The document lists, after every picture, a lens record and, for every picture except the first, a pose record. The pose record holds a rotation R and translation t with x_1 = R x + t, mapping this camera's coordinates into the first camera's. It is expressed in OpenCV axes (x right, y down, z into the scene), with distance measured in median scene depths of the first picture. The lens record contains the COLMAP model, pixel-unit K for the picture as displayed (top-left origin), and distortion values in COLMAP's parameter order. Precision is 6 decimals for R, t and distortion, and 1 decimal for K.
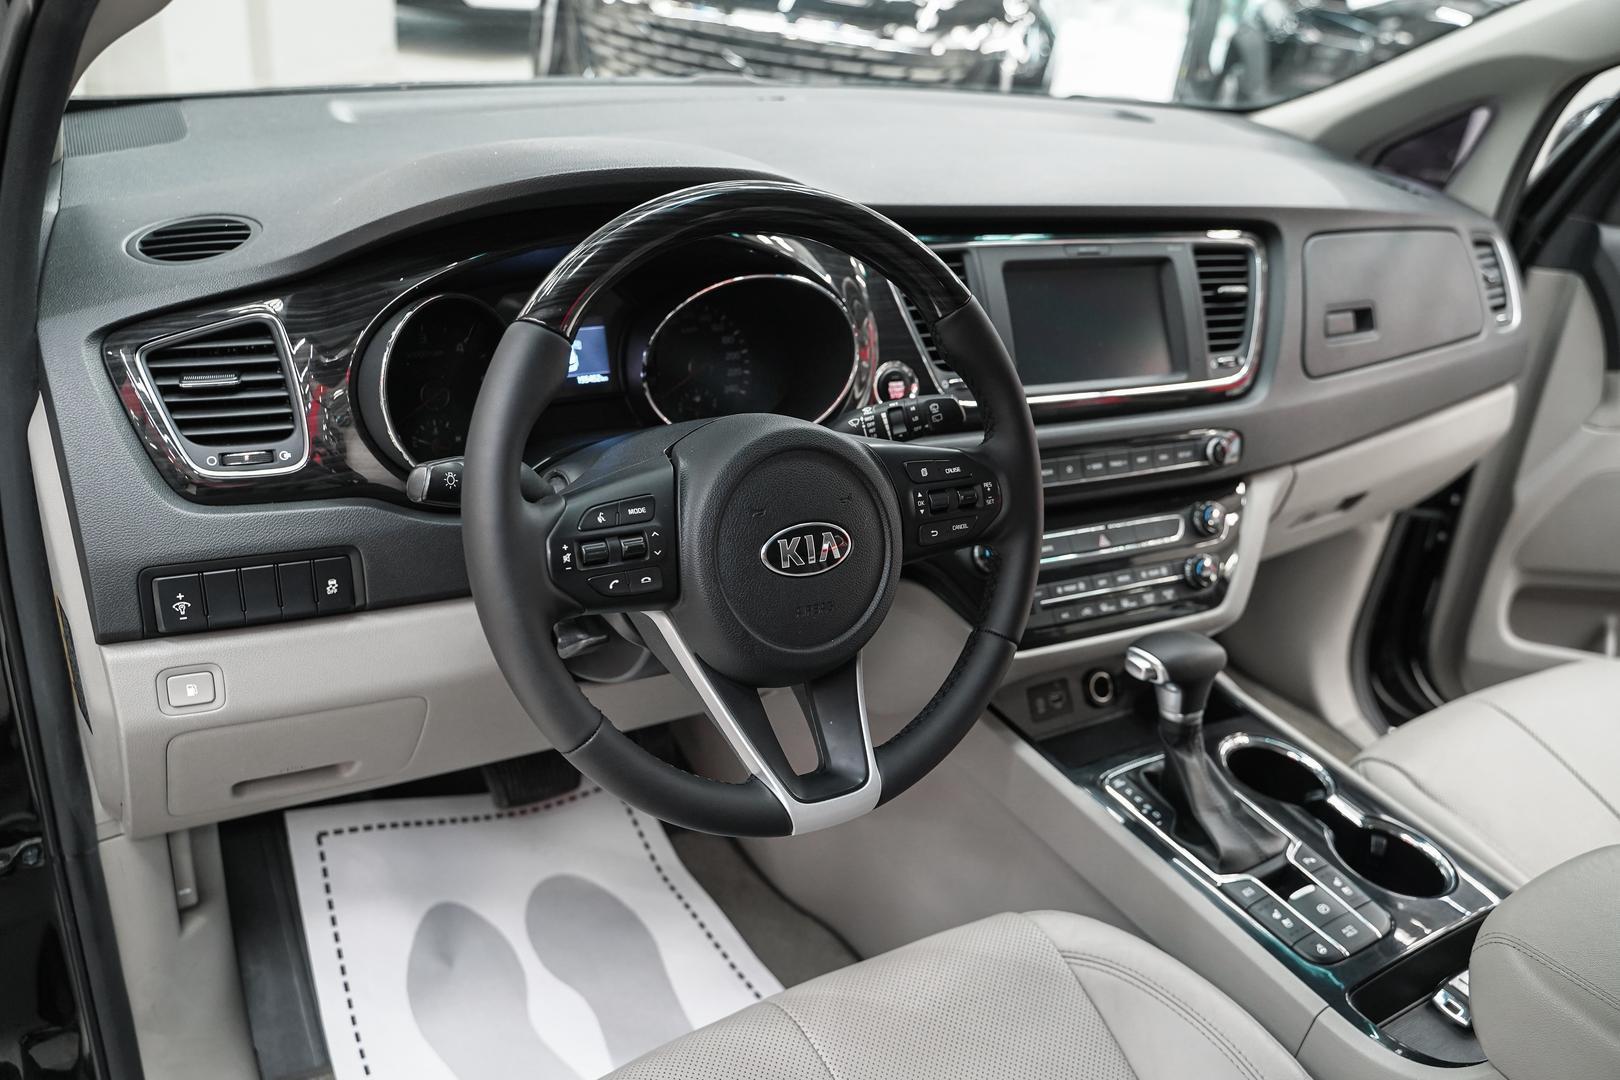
lens RADIAL K [[1301.9, 0, 810.0], [0, 1301.9, 540.0], [0, 0, 1]] dist [-0.004994, 0.006512]
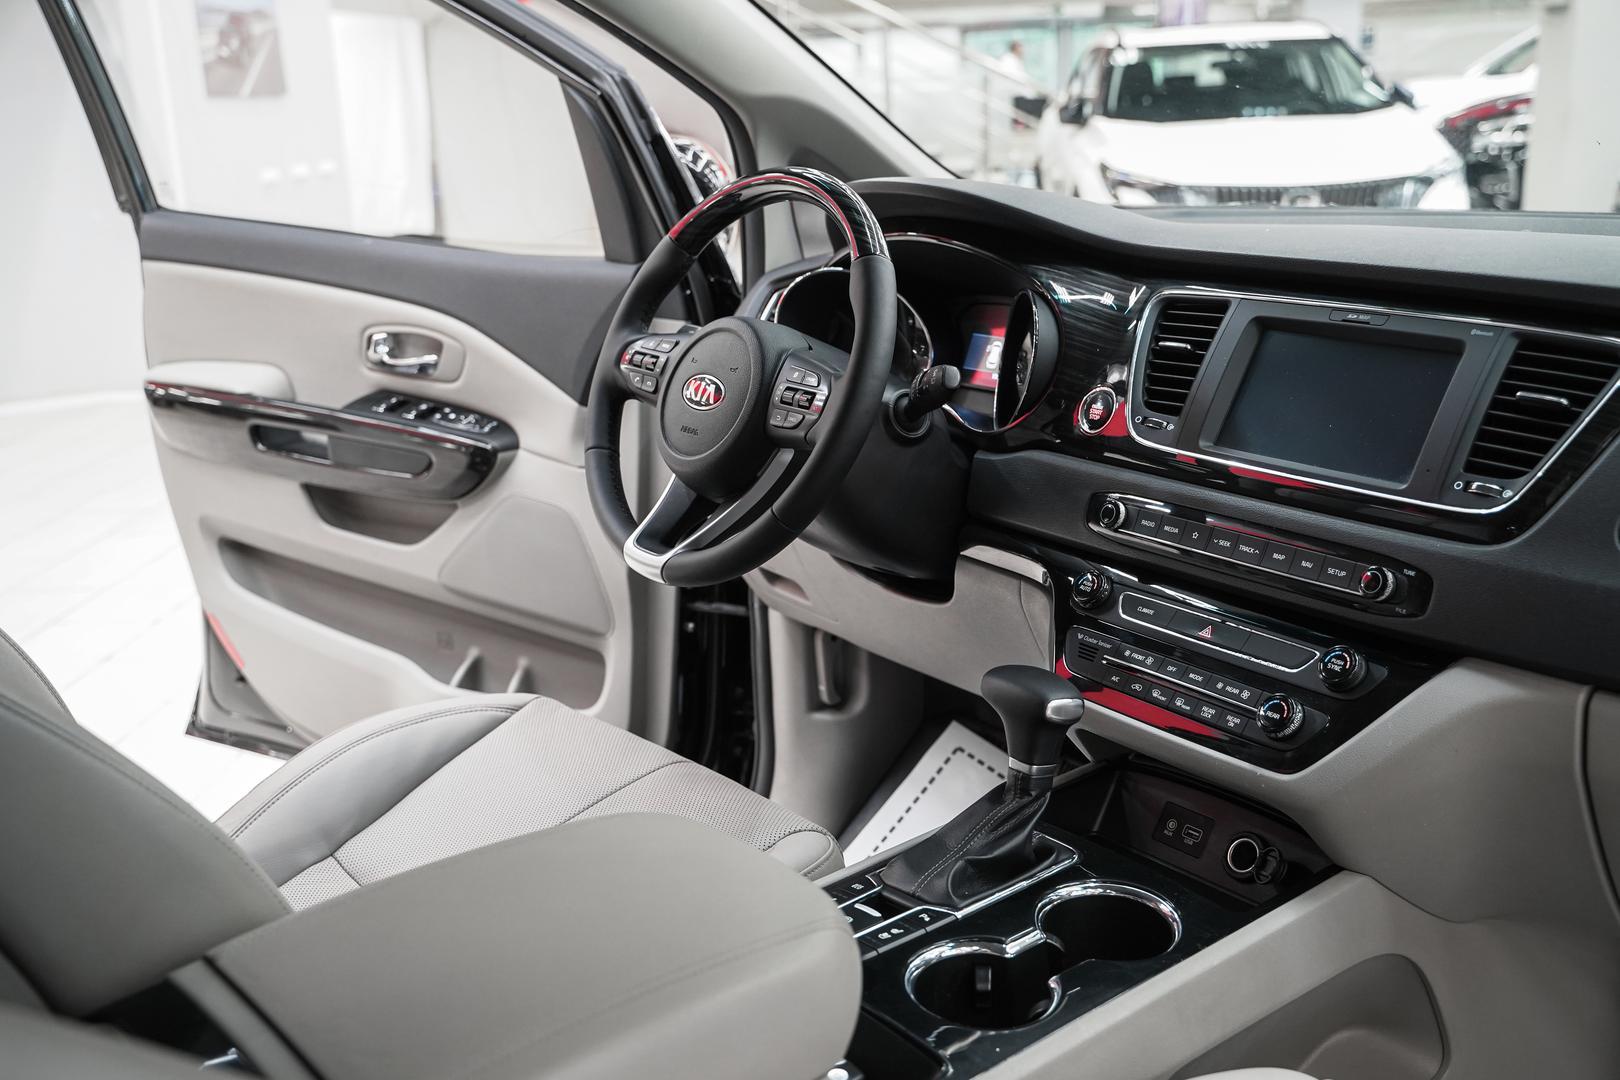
lens RADIAL K [[1593.0, 0, 810.0], [0, 1593.0, 540.0], [0, 0, 1]] dist [0.003208, 0.005824]
pose [[0.116709, 0.149866, -0.981794, 1.144705], [-0.424694, 0.901140, 0.087070, -0.032122], [0.897783, 0.406800, 0.168818, 0.541430]]
